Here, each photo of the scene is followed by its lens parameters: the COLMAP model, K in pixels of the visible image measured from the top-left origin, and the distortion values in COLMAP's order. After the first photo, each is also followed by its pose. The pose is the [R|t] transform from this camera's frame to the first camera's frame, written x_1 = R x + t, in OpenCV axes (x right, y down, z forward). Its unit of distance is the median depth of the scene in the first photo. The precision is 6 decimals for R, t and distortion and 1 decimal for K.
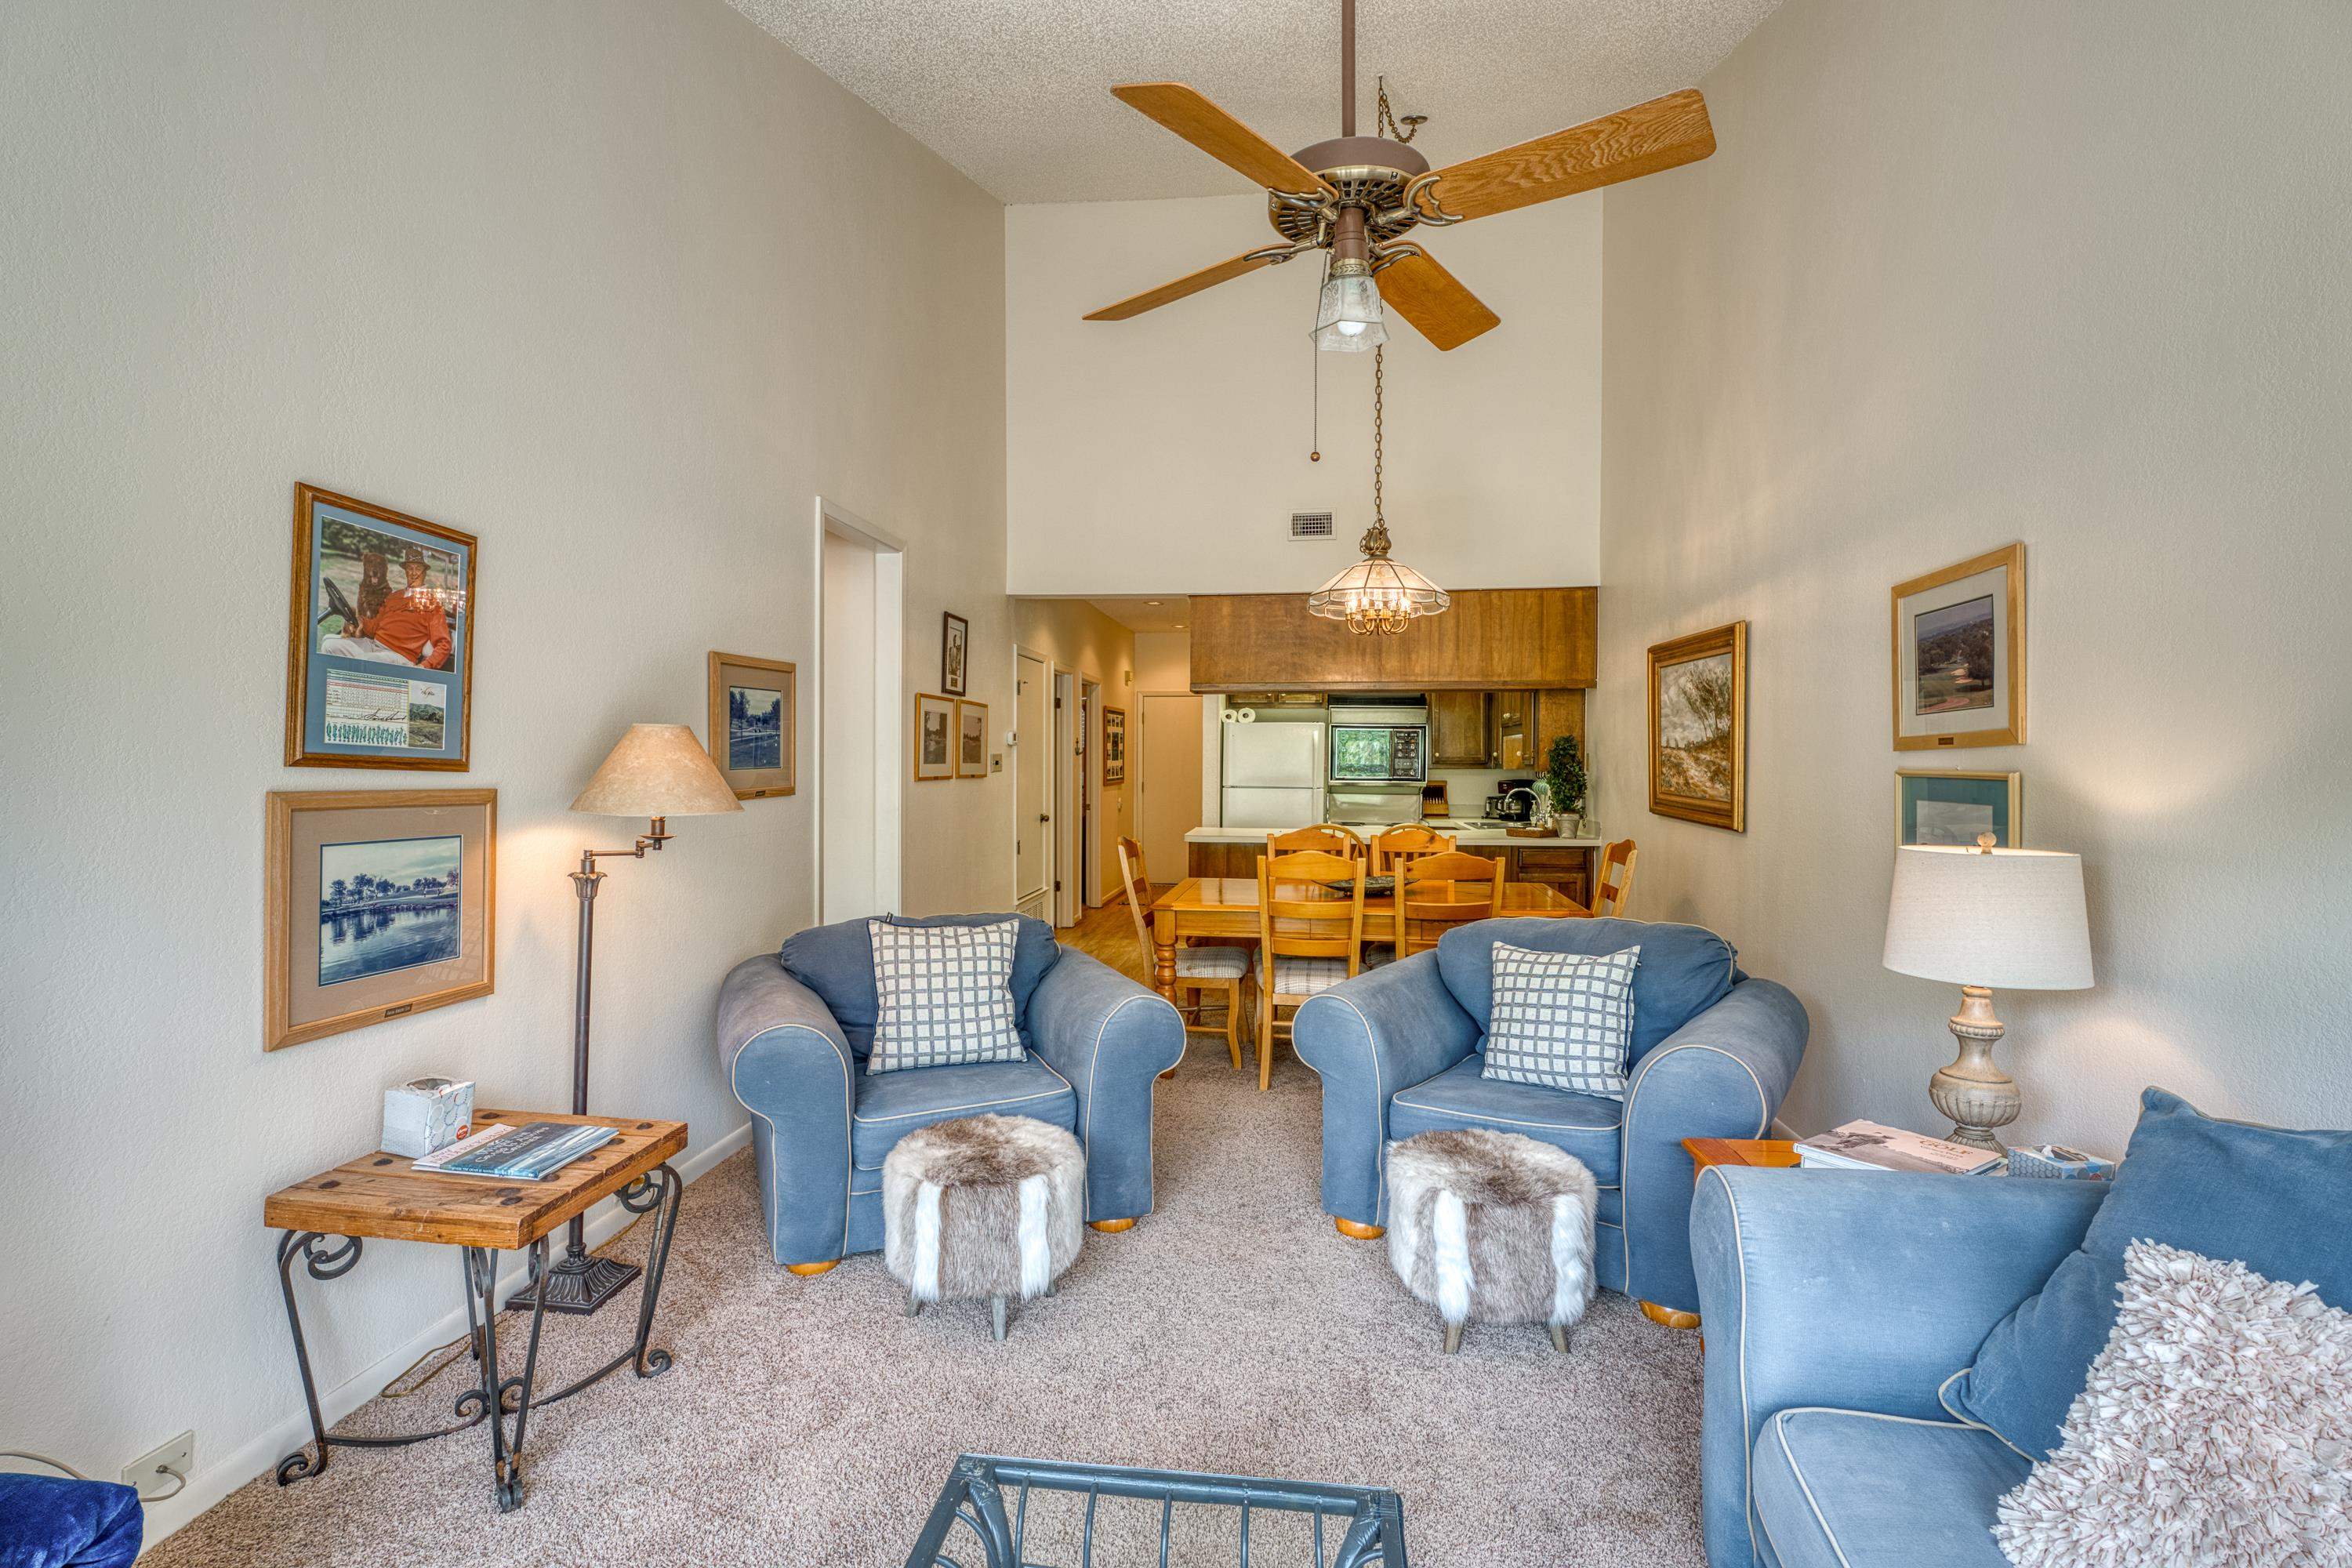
lens RADIAL K [[1127.6, 0, 1177.9], [0, 1127.6, 766.6], [0, 0, 1]] dist [0.003266, 0.000306]
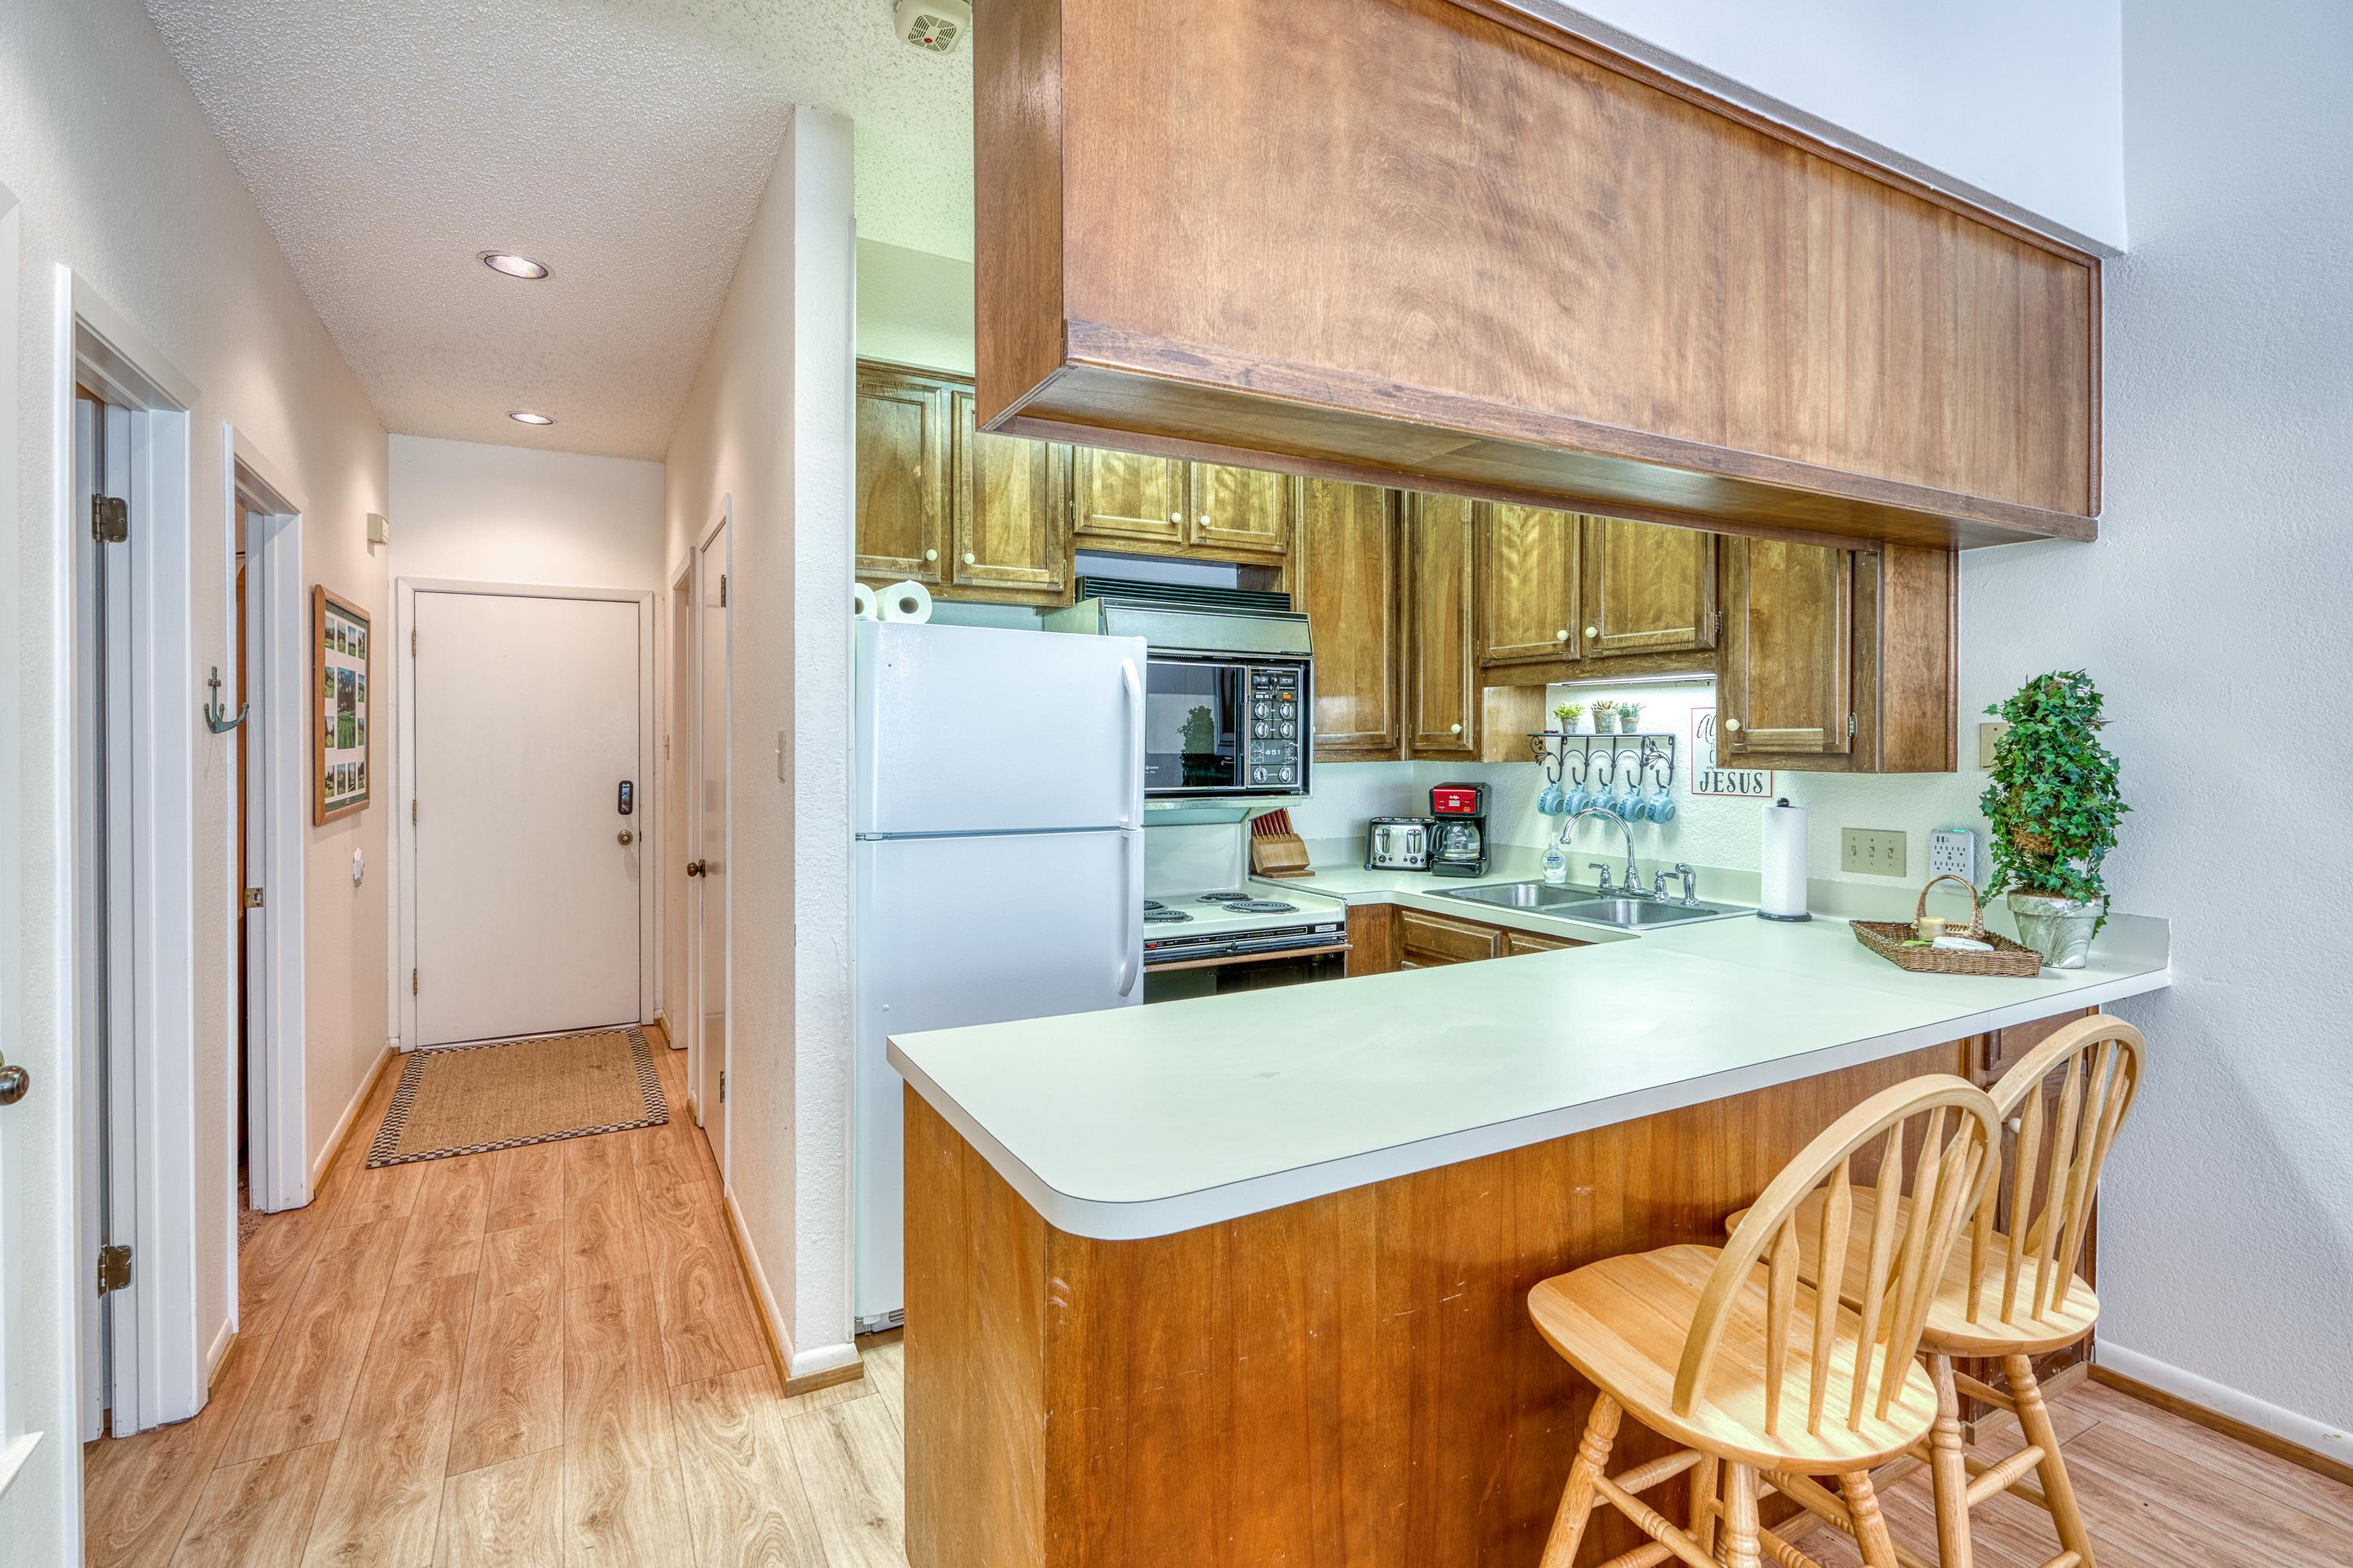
lens RADIAL K [[1128.1, 0, 1165.5], [0, 1128.1, 762.2], [0, 0, 1]] dist [0.003266, 0.000306]
pose [[0.811020, -0.006217, 0.584985, -0.055215], [0.004714, 0.999981, 0.004092, -0.001519], [-0.584999, -0.000561, 0.811034, 0.568371]]
